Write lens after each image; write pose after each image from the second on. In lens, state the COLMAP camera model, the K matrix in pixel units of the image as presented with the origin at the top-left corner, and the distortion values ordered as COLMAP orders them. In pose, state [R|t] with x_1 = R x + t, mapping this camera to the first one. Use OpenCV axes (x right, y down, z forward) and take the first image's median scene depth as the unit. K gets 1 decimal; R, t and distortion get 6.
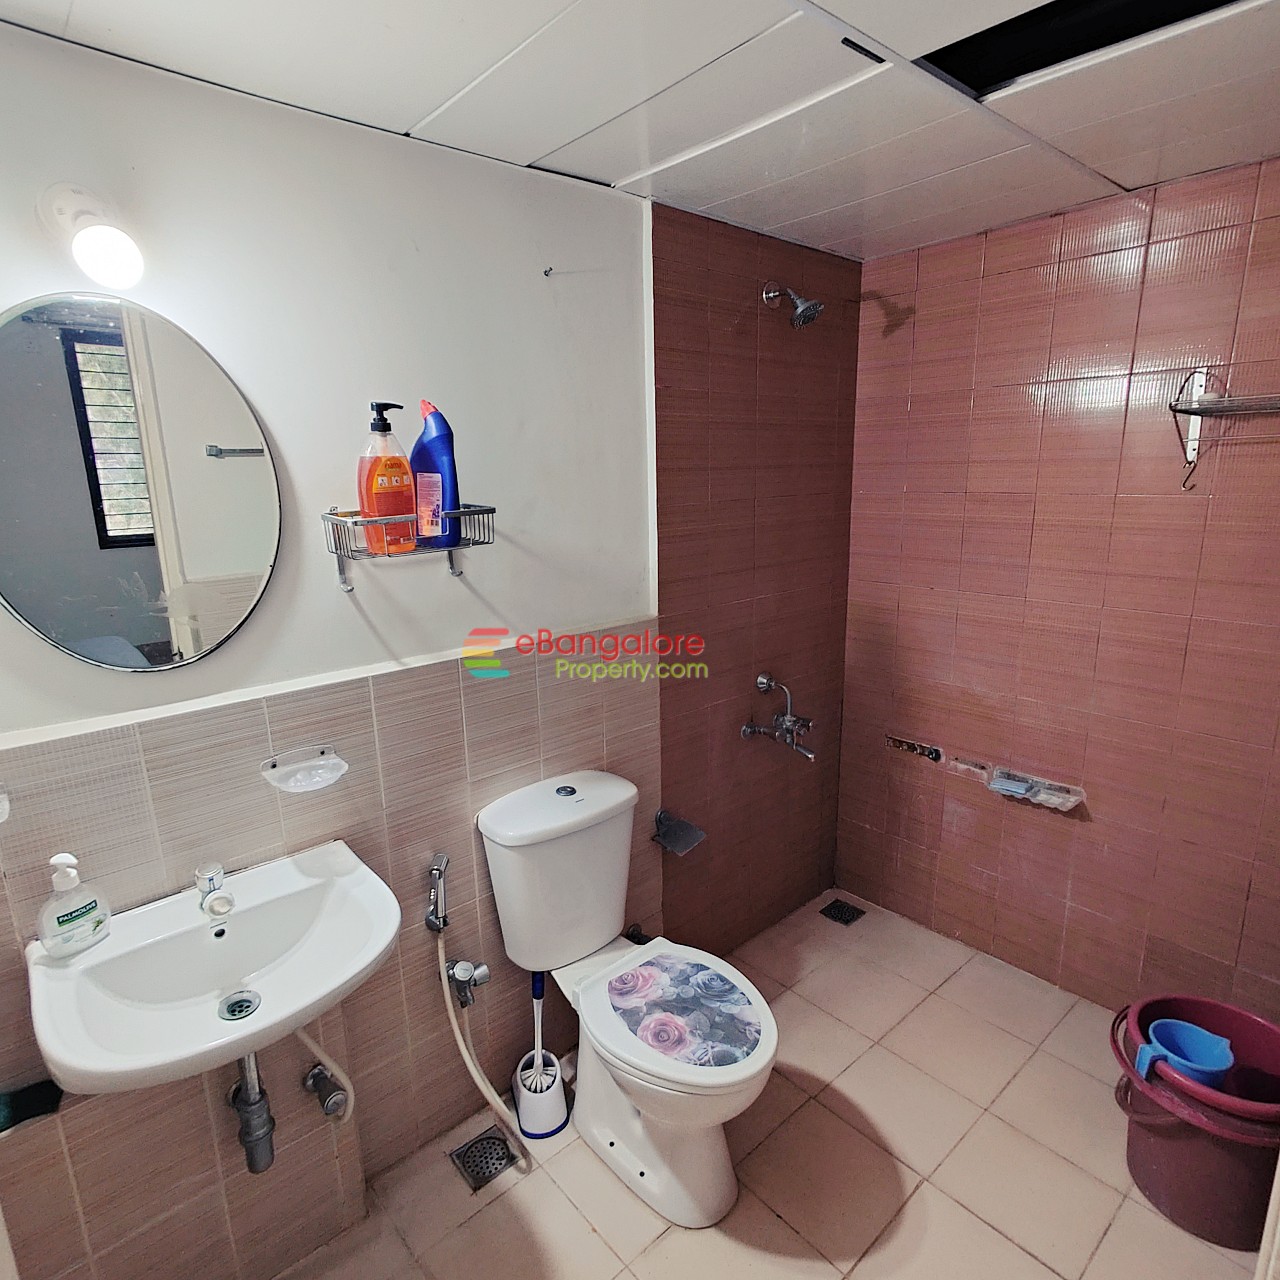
lens RADIAL K [[762.0, 0, 643.8], [0, 762.0, 635.0], [0, 0, 1]] dist [0.013162, 0.001173]
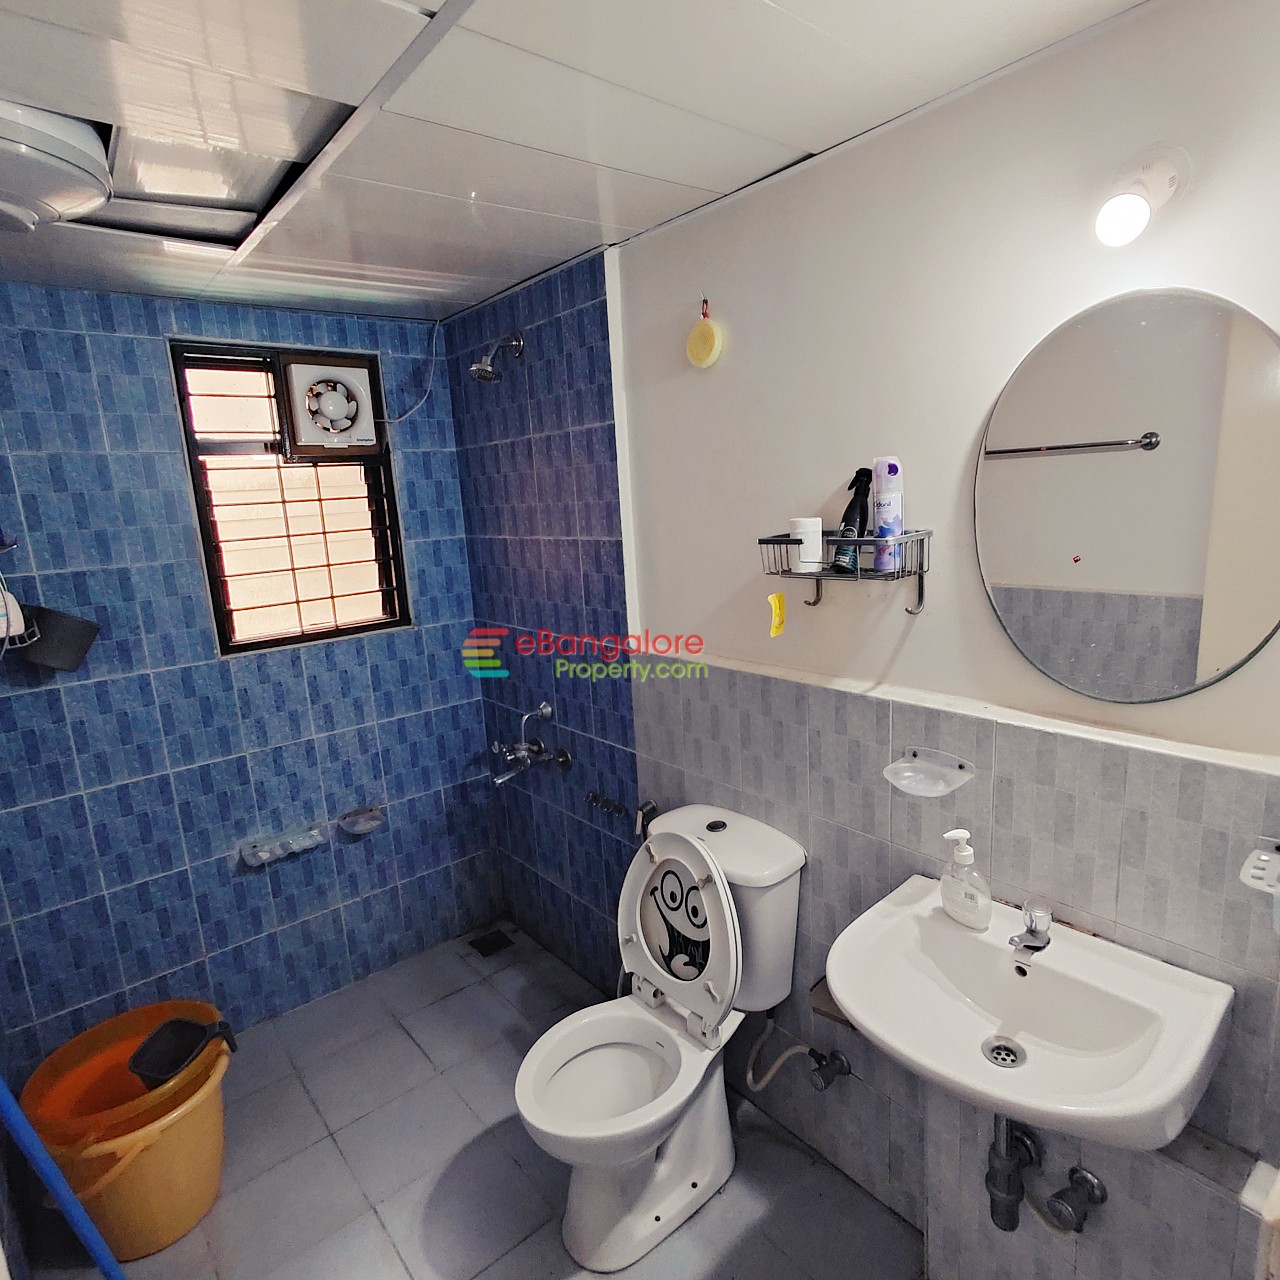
lens RADIAL K [[762.0, 0, 643.8], [0, 762.0, 635.0], [0, 0, 1]] dist [0.013162, 0.001173]
pose [[-0.023543, 0.208765, -0.977682, 0.264112], [-0.153216, 0.965647, 0.209885, -0.116289], [0.987912, 0.154738, 0.009252, 0.507325]]
